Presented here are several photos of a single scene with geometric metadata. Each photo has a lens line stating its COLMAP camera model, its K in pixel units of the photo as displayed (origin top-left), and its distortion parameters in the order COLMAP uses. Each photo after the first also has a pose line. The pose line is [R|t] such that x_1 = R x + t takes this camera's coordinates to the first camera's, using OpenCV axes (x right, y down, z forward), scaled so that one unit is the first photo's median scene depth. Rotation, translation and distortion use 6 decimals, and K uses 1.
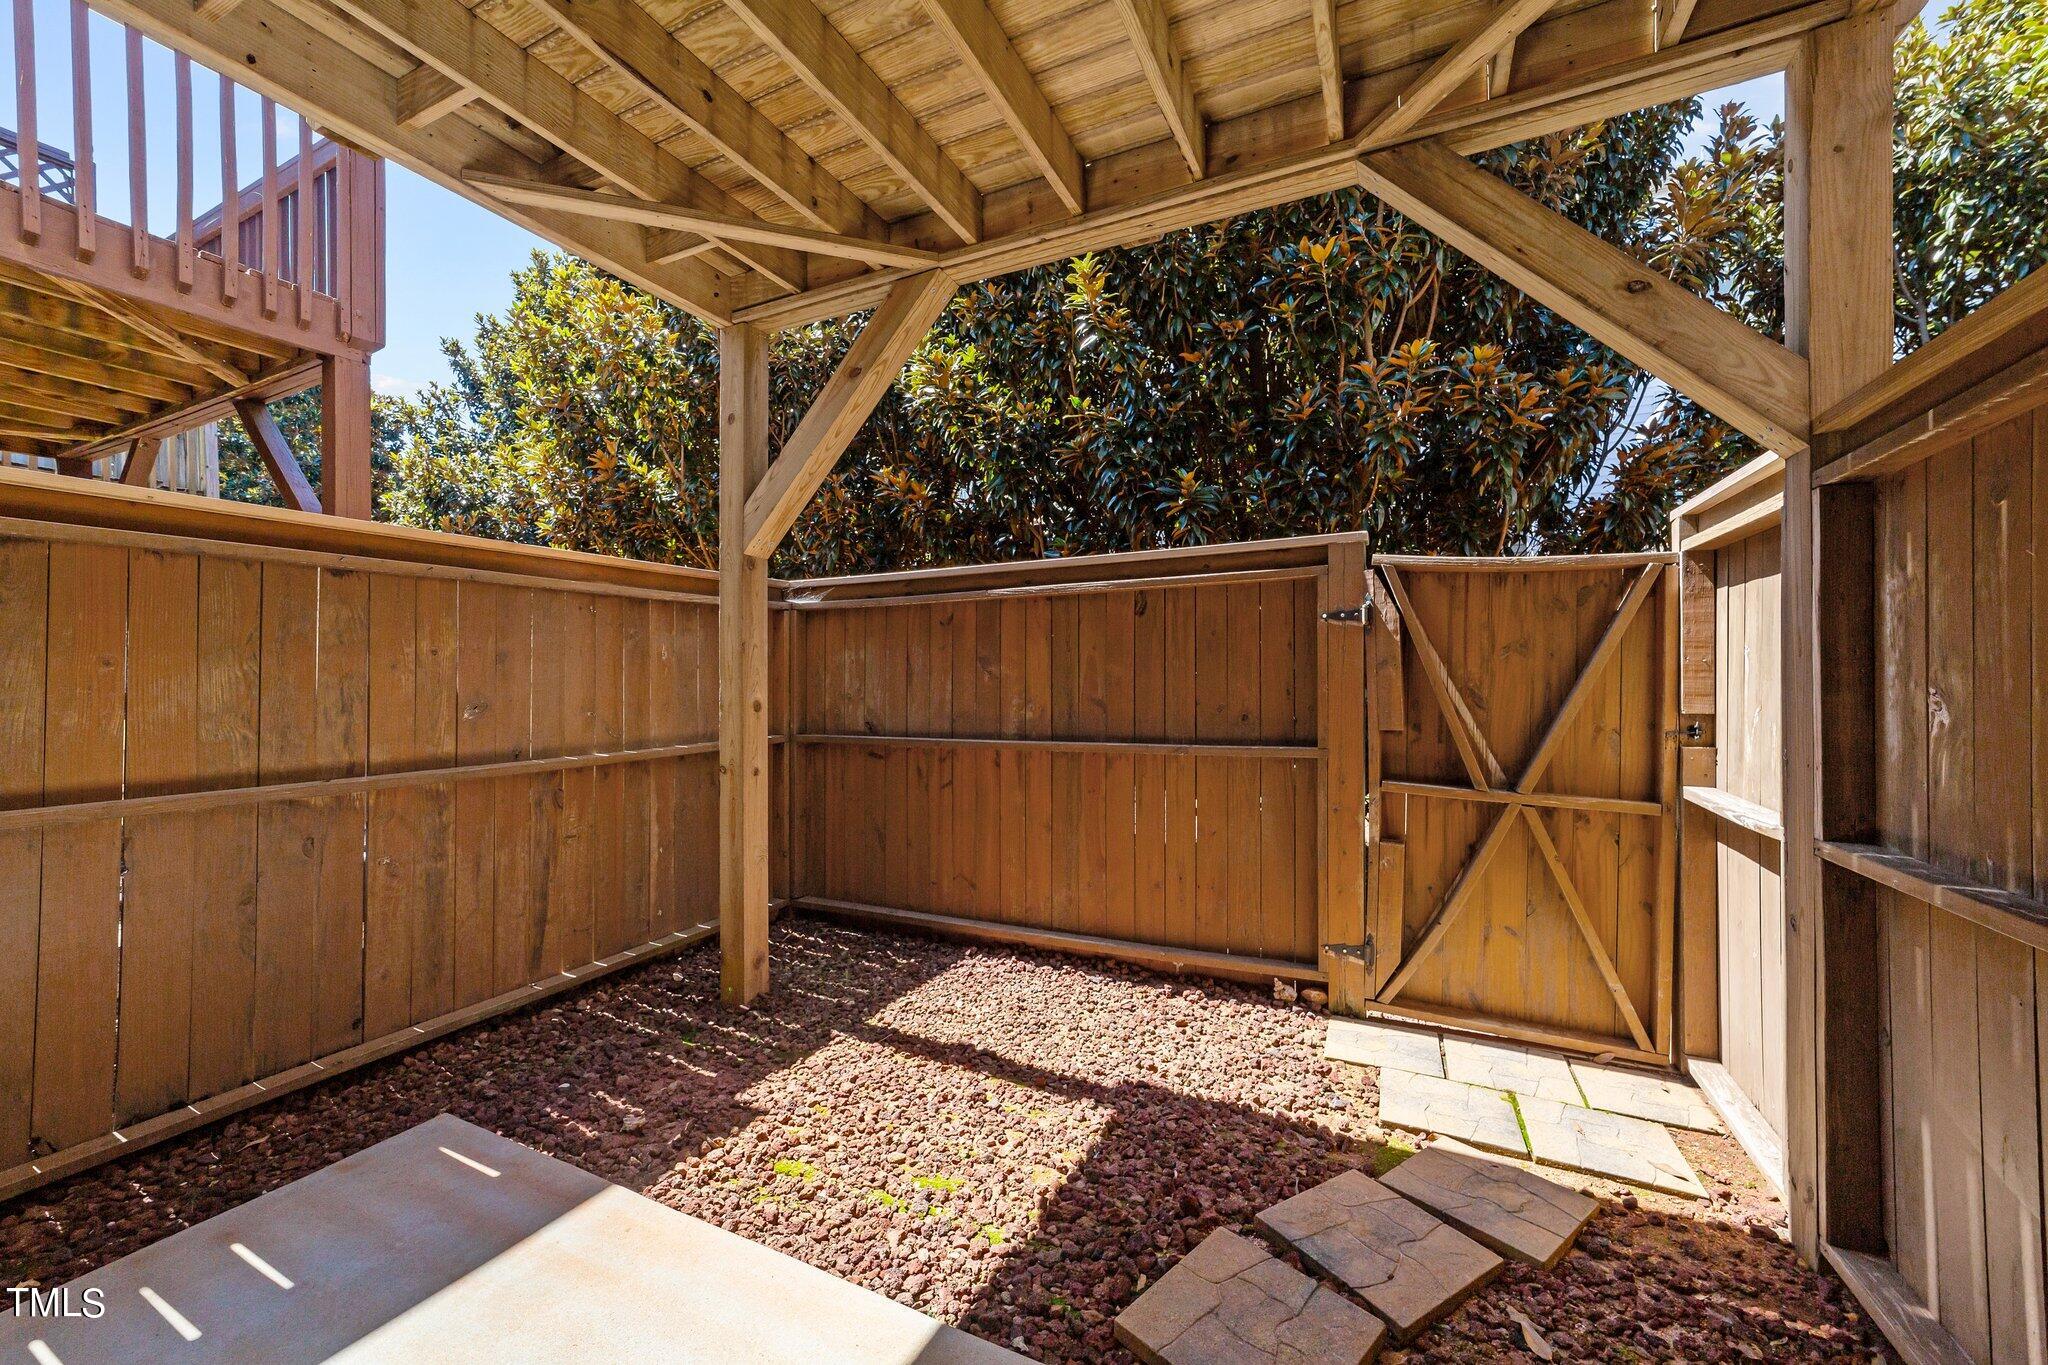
lens RADIAL K [[791.0, 0, 1016.1], [0, 791.0, 675.0], [0, 0, 1]] dist [-0.007313, 0.003489]
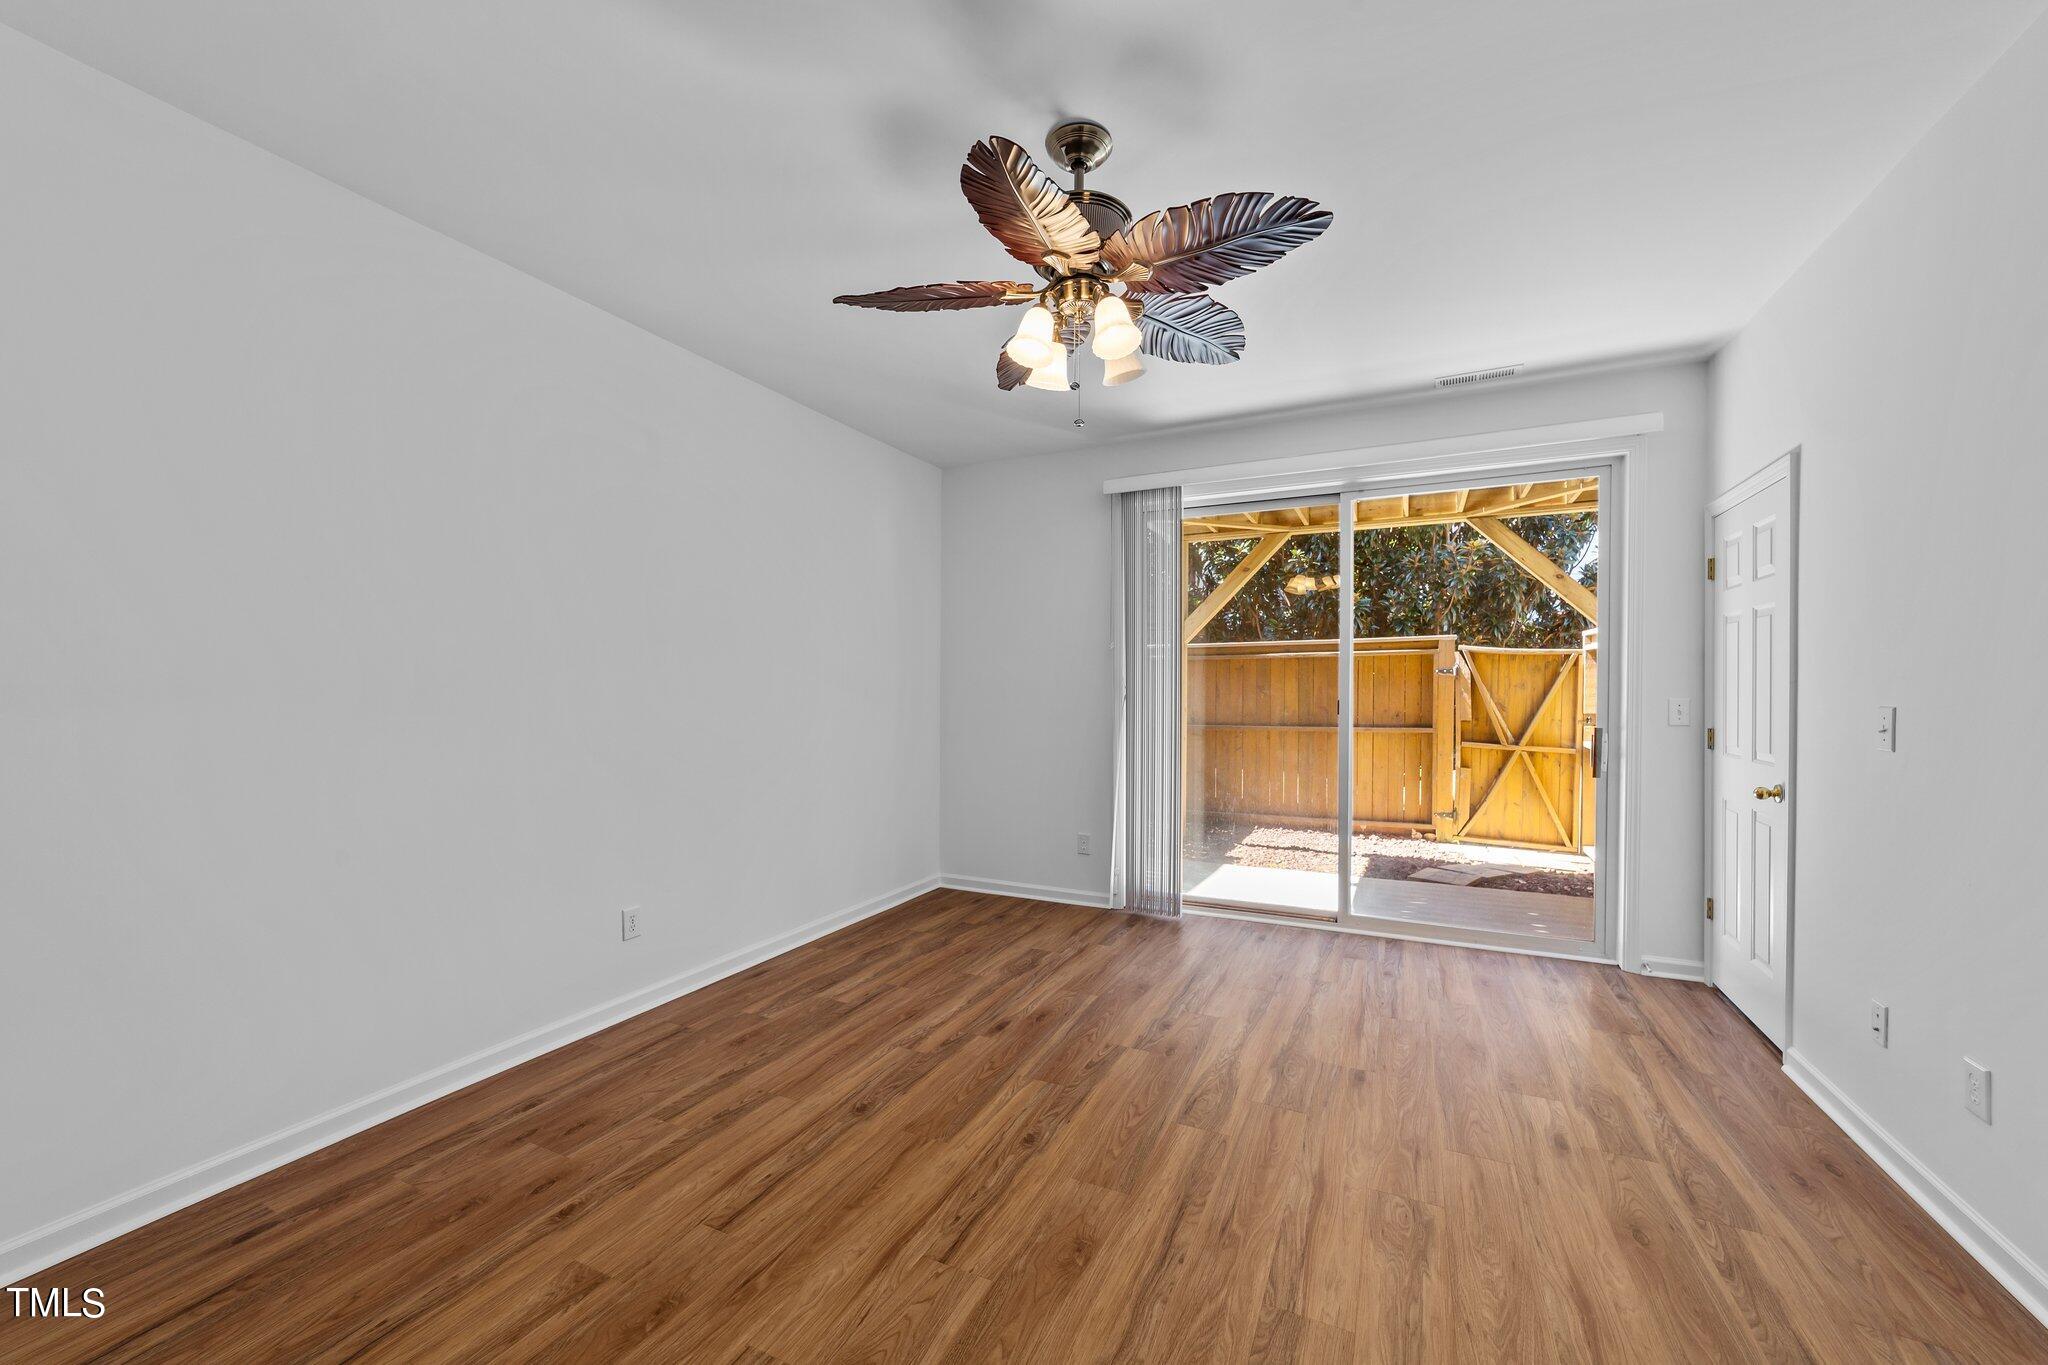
lens RADIAL K [[791.0, 0, 1017.7], [0, 791.0, 698.8], [0, 0, 1]] dist [-0.007313, 0.003489]
pose [[0.999932, 0.010561, -0.004846, -0.867462], [-0.010552, 0.999942, 0.002022, 0.015906], [0.004867, -0.001971, 0.999986, -1.387837]]
